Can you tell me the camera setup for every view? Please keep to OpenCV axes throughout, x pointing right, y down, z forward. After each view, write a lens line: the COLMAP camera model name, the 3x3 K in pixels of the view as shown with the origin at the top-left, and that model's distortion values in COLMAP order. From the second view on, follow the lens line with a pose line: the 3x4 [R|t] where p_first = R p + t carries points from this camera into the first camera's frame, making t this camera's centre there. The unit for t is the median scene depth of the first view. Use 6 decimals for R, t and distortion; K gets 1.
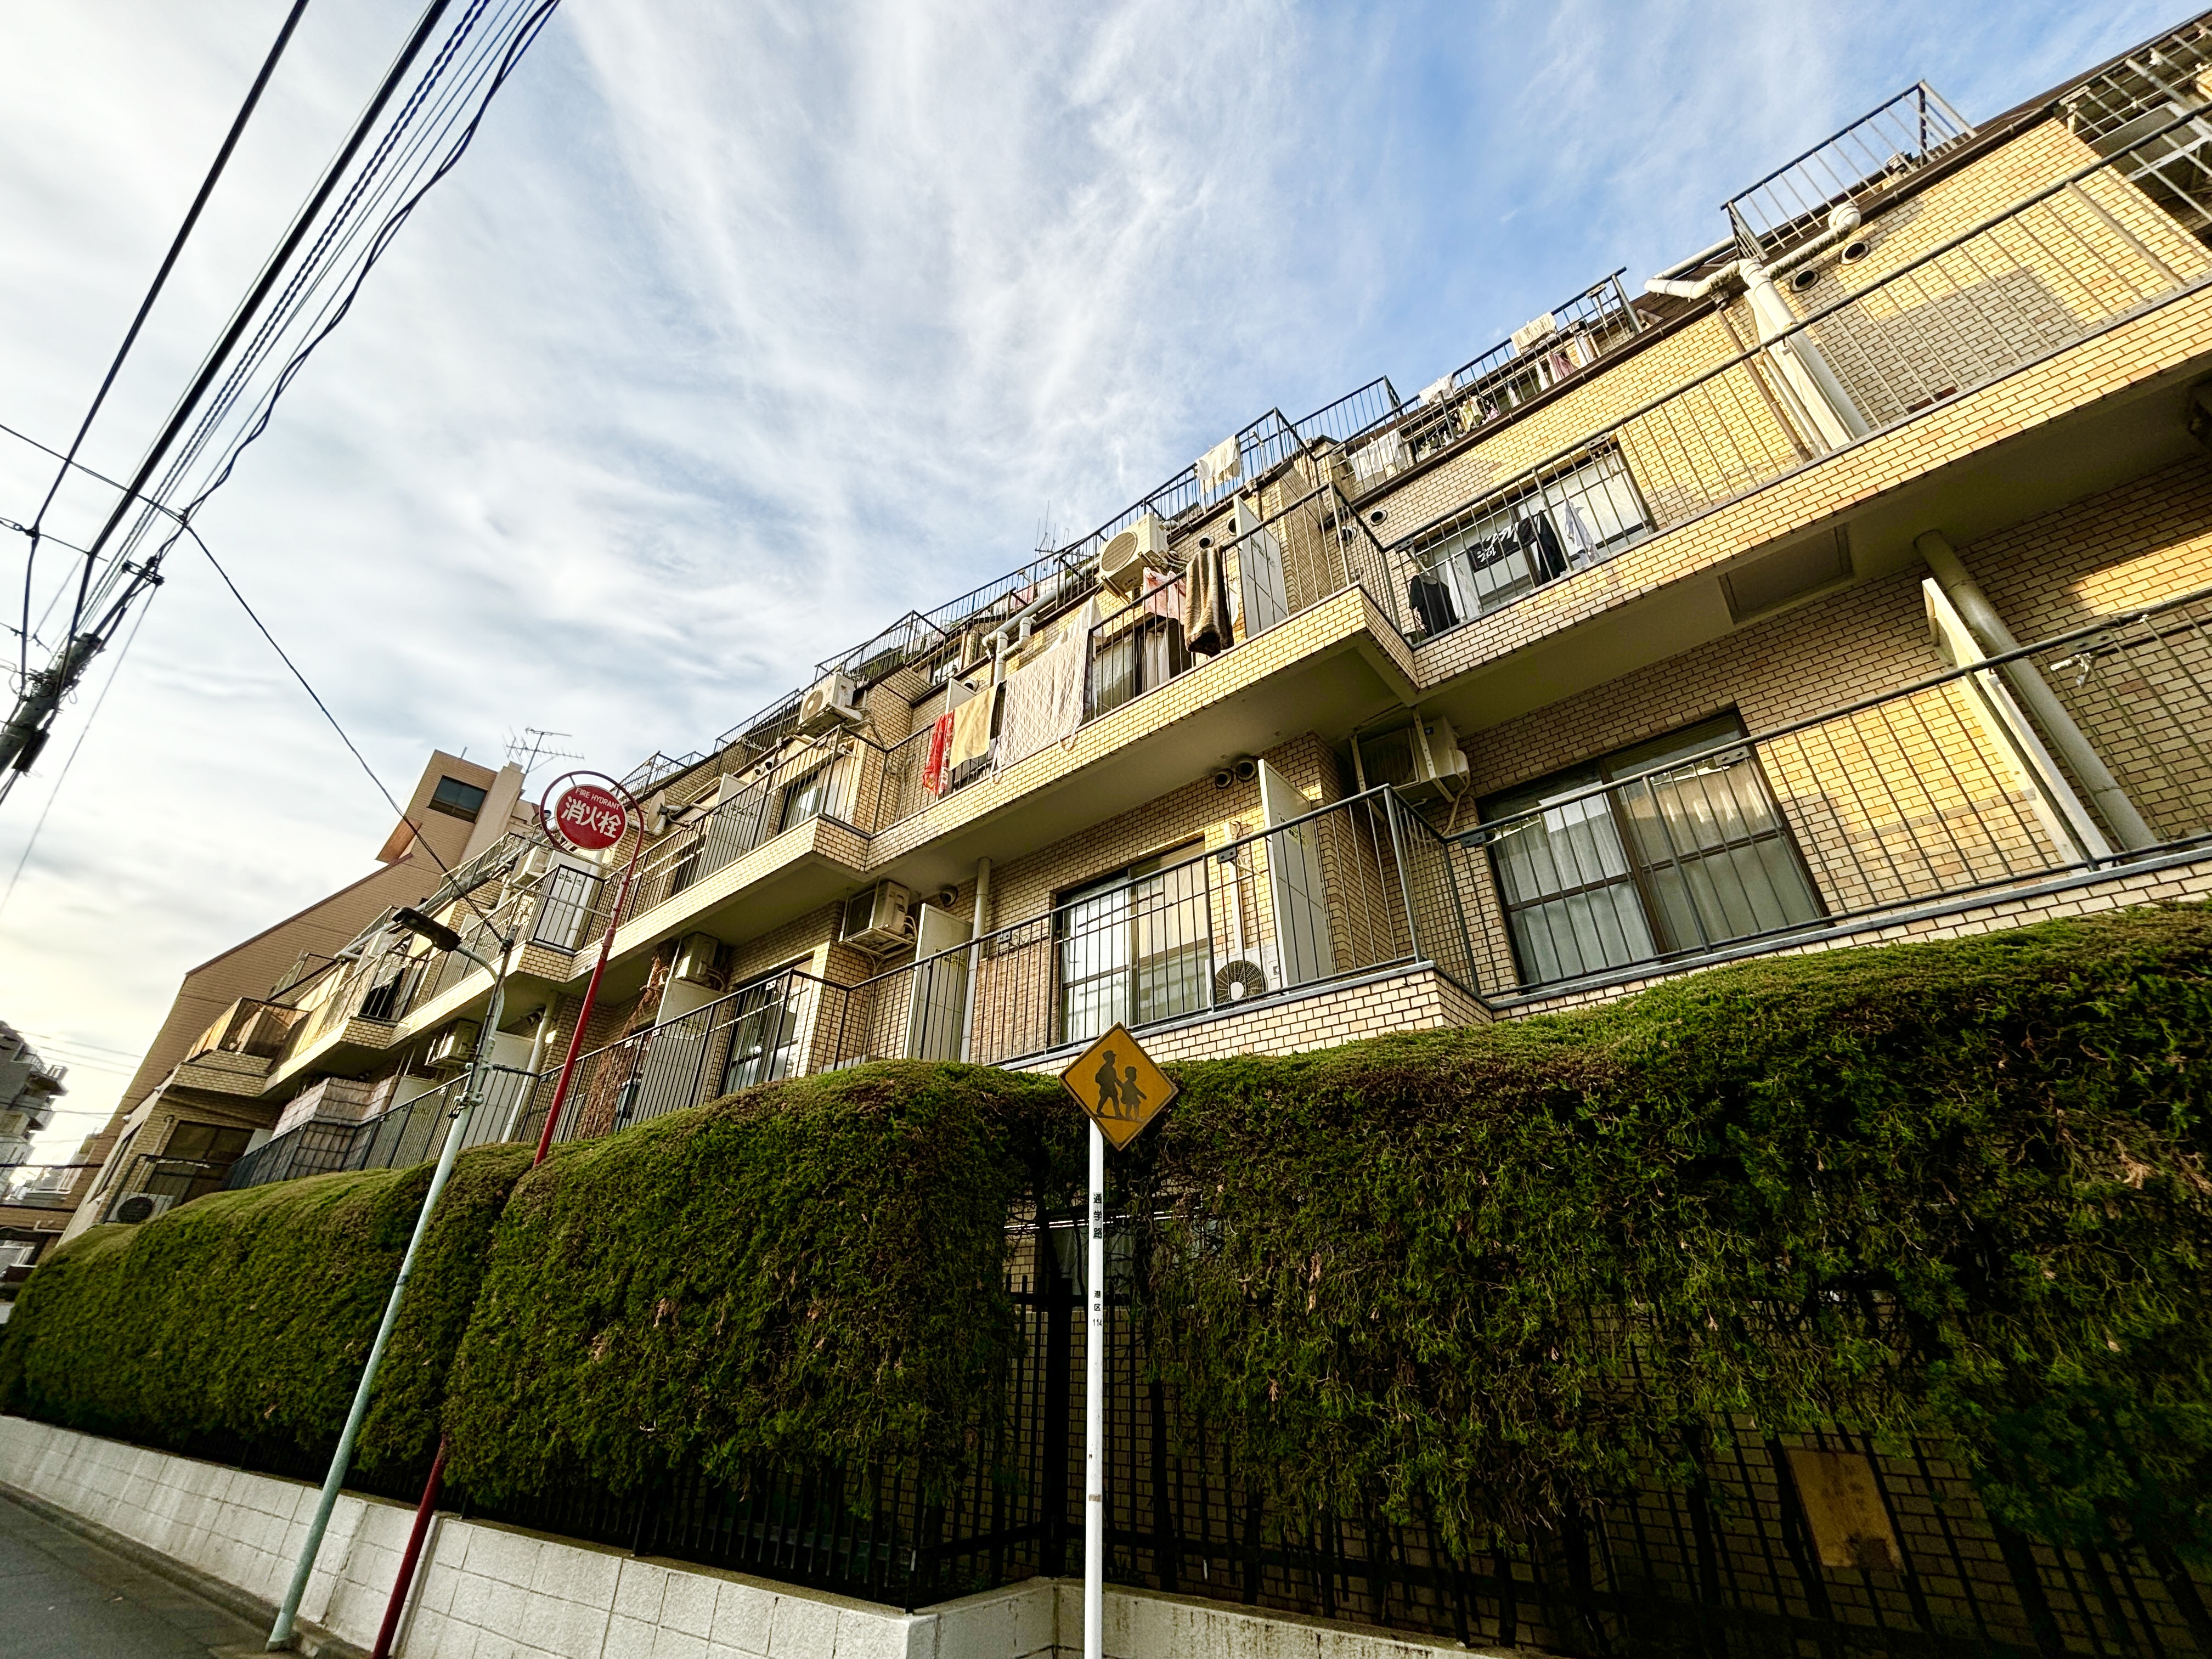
lens RADIAL K [[887.9, 0, 1106.0], [0, 887.9, 829.5], [0, 0, 1]] dist [0.008839, -0.003755]
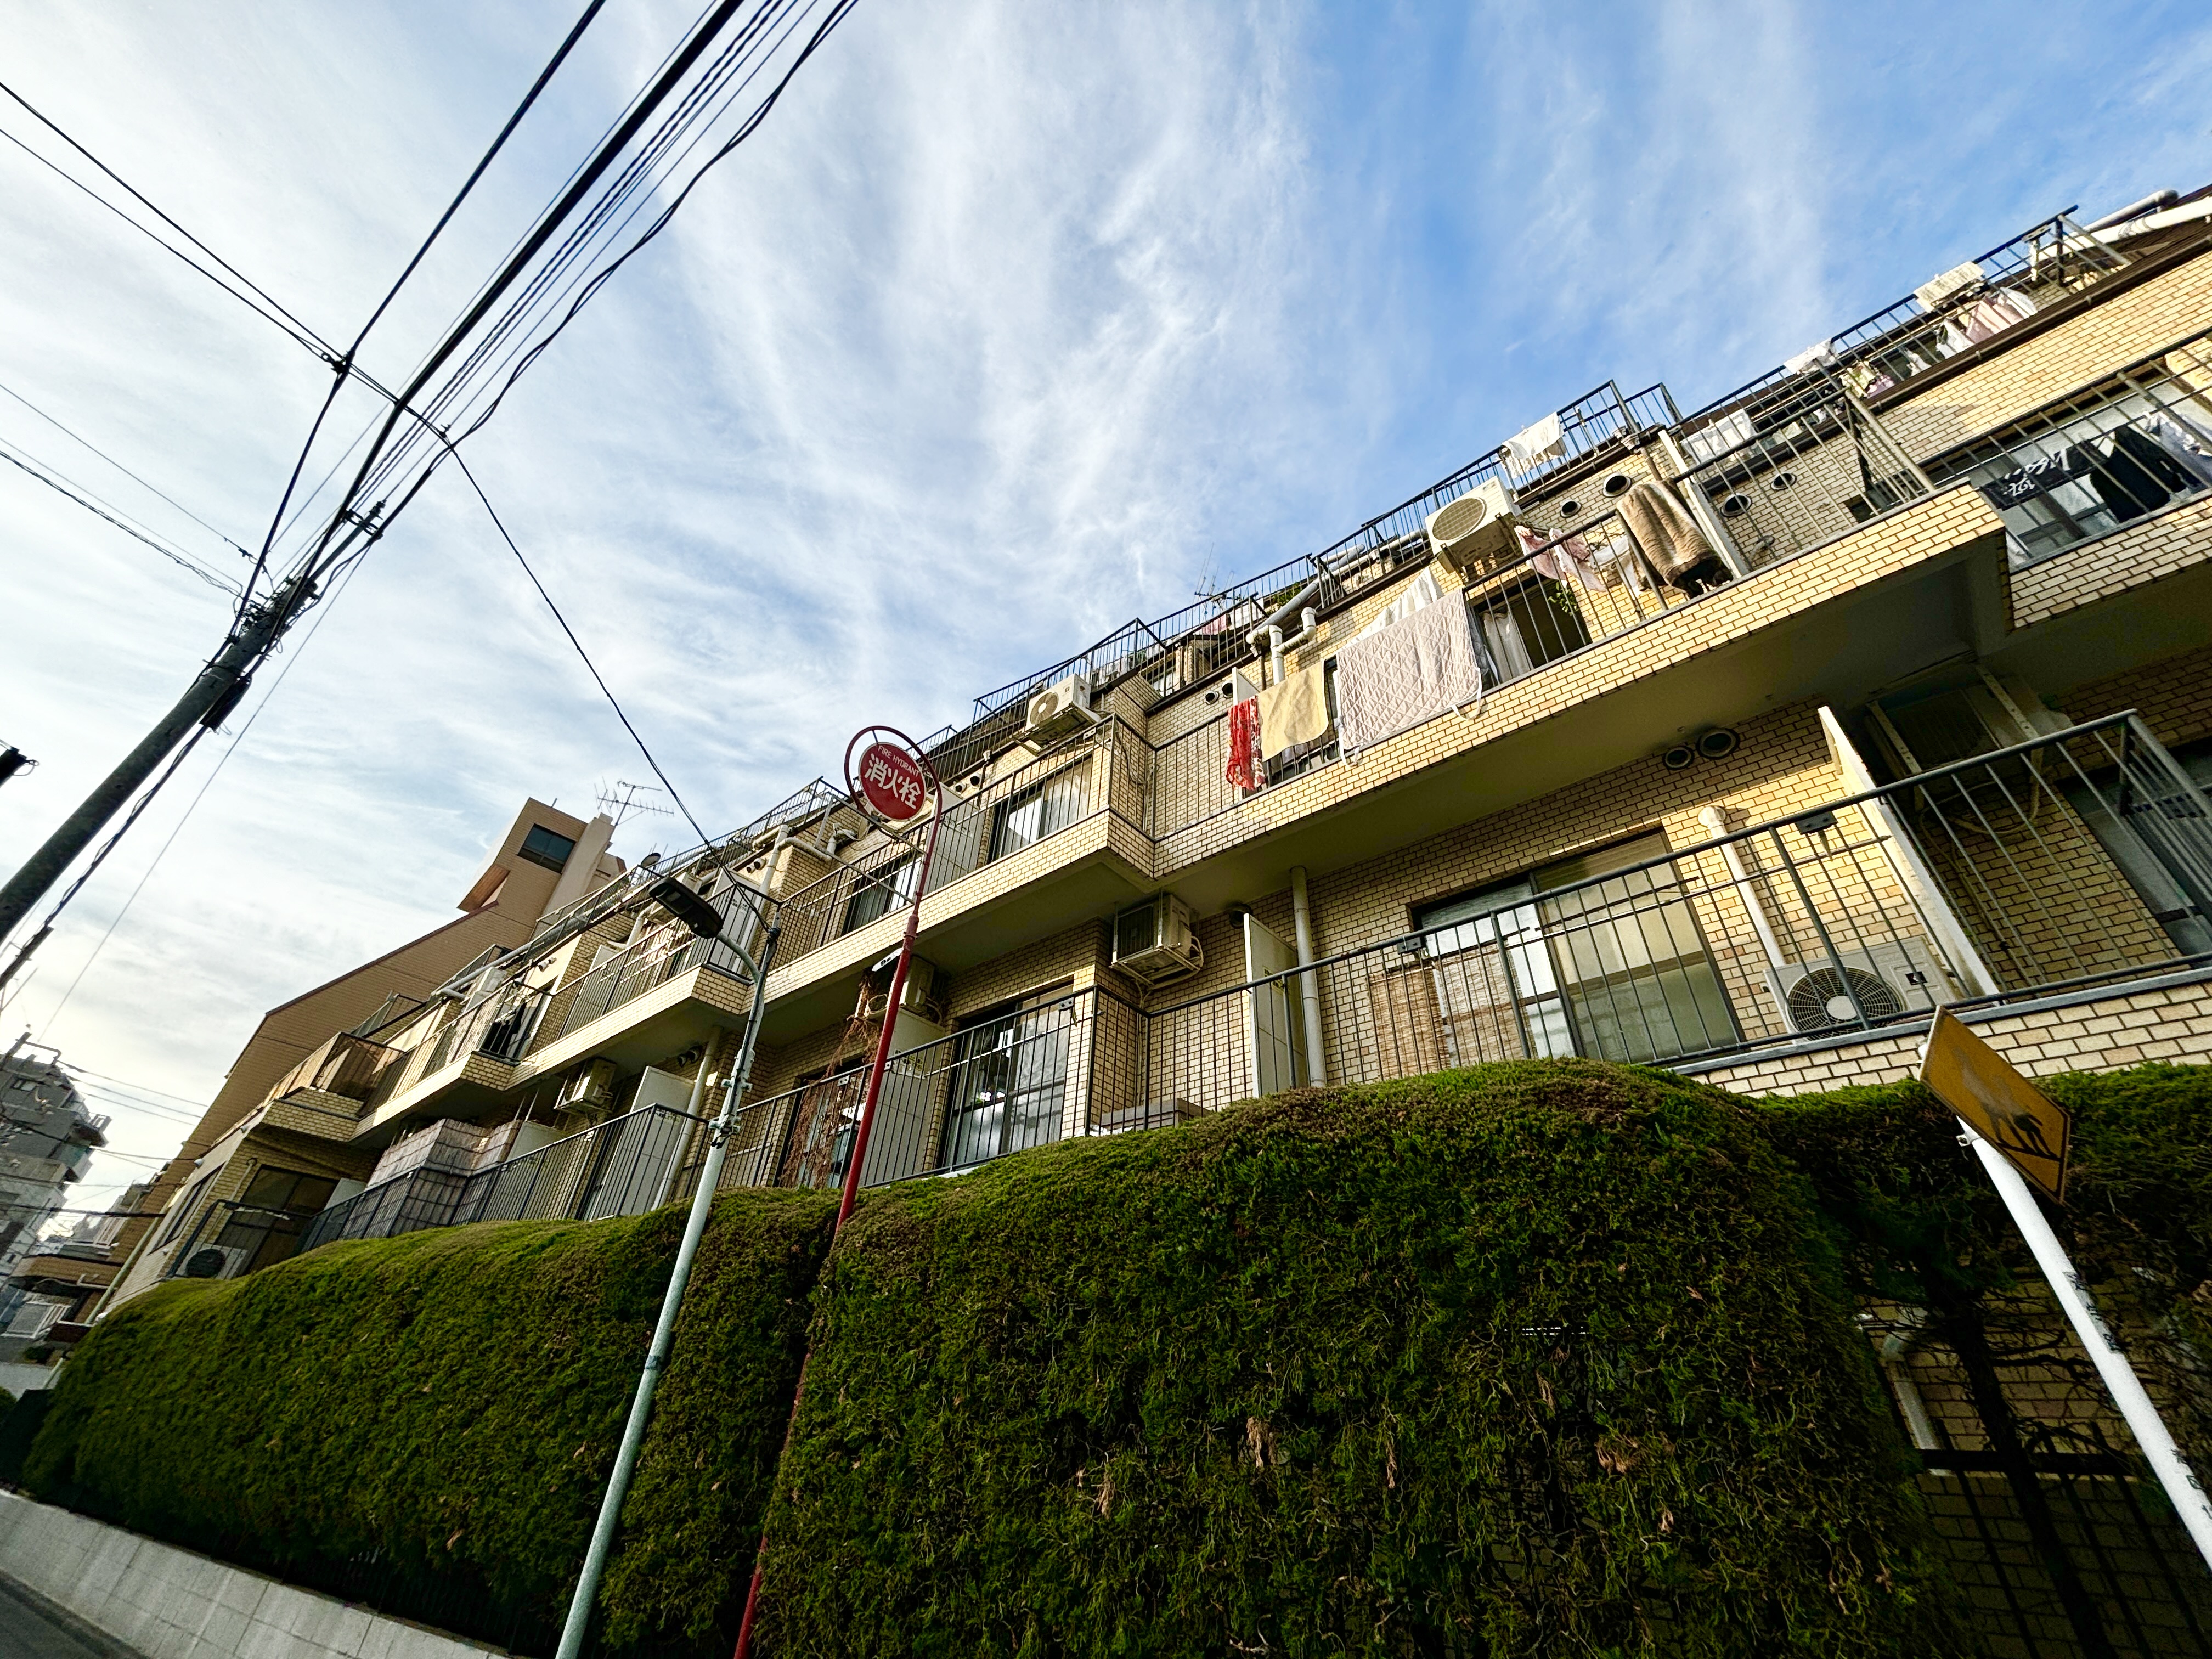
lens RADIAL K [[887.9, 0, 1106.0], [0, 887.9, 829.5], [0, 0, 1]] dist [0.008839, -0.003755]
pose [[0.998768, 0.032872, -0.037167, -0.272966], [-0.036544, 0.994022, -0.102886, 0.084484], [0.033563, 0.104118, 0.993999, 0.152049]]
